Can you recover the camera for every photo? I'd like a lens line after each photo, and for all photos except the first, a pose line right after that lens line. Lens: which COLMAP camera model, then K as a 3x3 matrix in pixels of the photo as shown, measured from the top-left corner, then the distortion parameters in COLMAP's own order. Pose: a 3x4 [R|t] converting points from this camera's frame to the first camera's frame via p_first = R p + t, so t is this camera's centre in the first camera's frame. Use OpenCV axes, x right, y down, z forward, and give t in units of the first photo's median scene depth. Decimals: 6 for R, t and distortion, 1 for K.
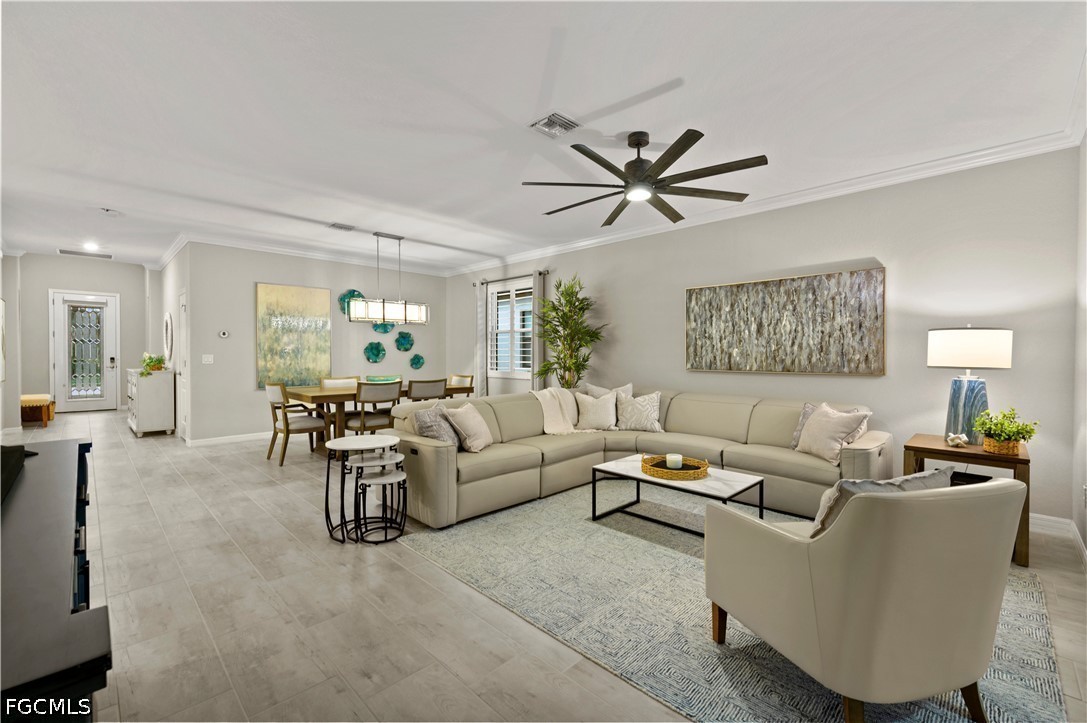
lens RADIAL K [[448.7, 0, 541.9], [0, 448.7, 357.8], [0, 0, 1]] dist [-0.001924, 0.000312]
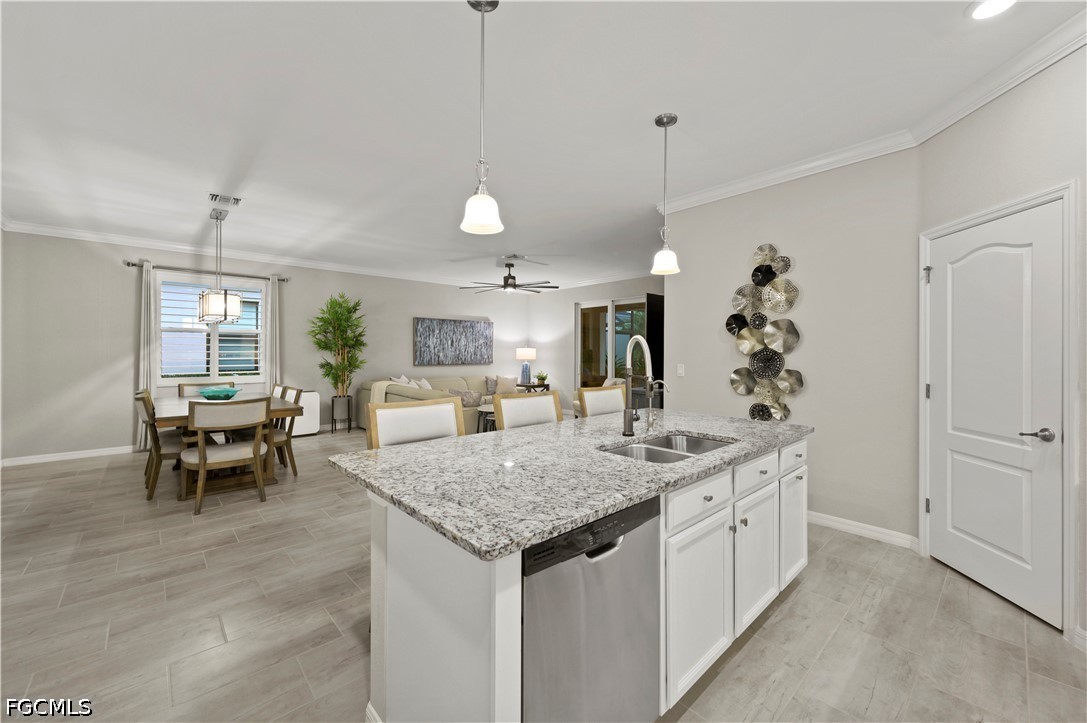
lens RADIAL K [[430.3, 0, 540.1], [0, 430.3, 355.7], [0, 0, 1]] dist [0.000747, 0.000294]
pose [[0.060611, -0.011161, 0.998099, -1.430353], [0.004969, 0.999928, 0.010880, -0.027714], [-0.998149, 0.004300, 0.060662, 0.493151]]
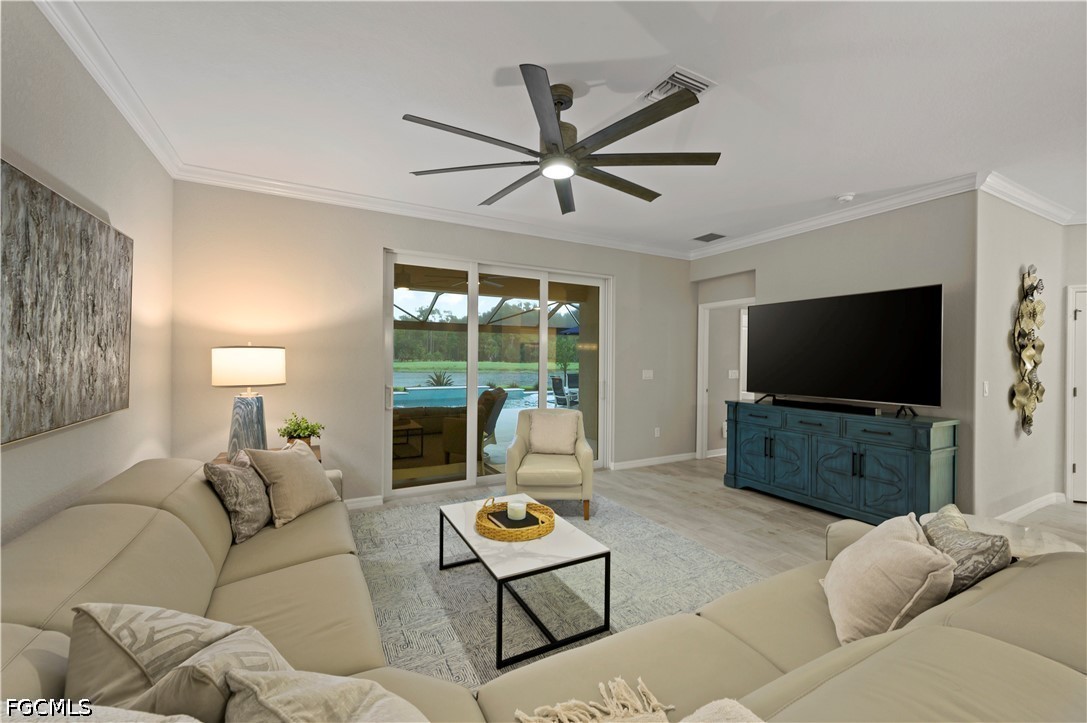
lens RADIAL K [[430.3, 0, 533.8], [0, 430.3, 359.9], [0, 0, 1]] dist [0.000747, 0.000294]
pose [[-0.952932, -0.013608, 0.302878, 0.022280], [-0.010045, 0.999861, 0.013320, -0.037731], [-0.303017, 0.009650, -0.952936, 1.199287]]
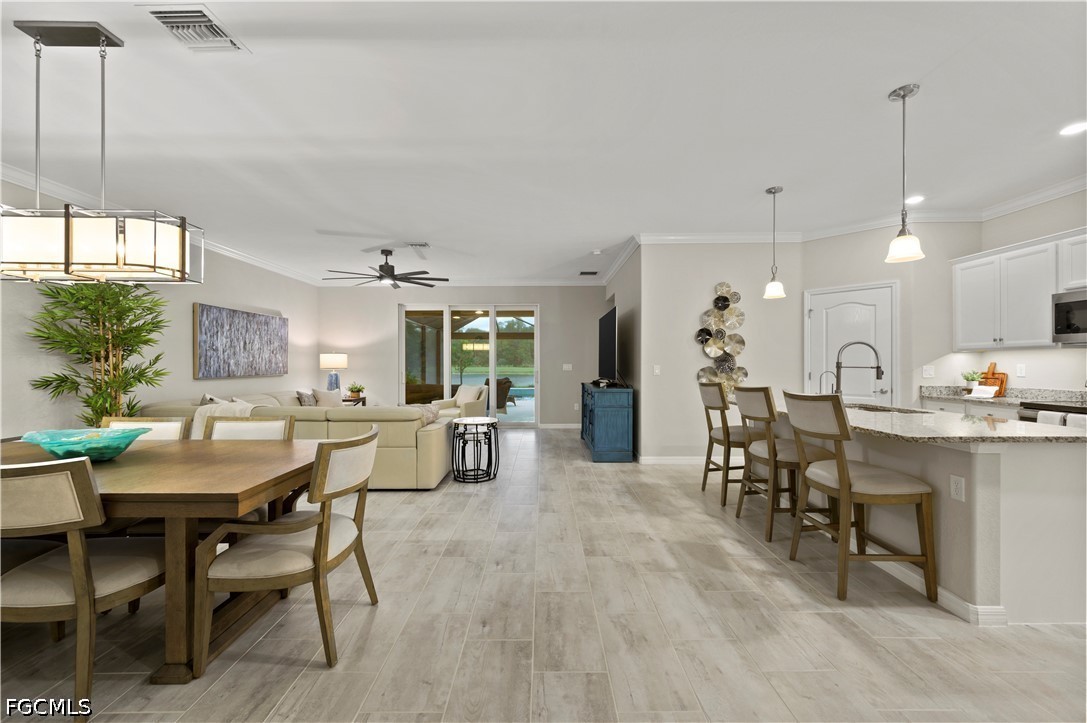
lens RADIAL K [[430.3, 0, 537.5], [0, 430.3, 367.9], [0, 0, 1]] dist [0.000747, 0.000294]
pose [[-0.697062, -0.008754, 0.716957, -1.106948], [0.005735, 0.999825, 0.017784, -0.014106], [-0.716988, 0.016508, -0.696890, 1.289762]]
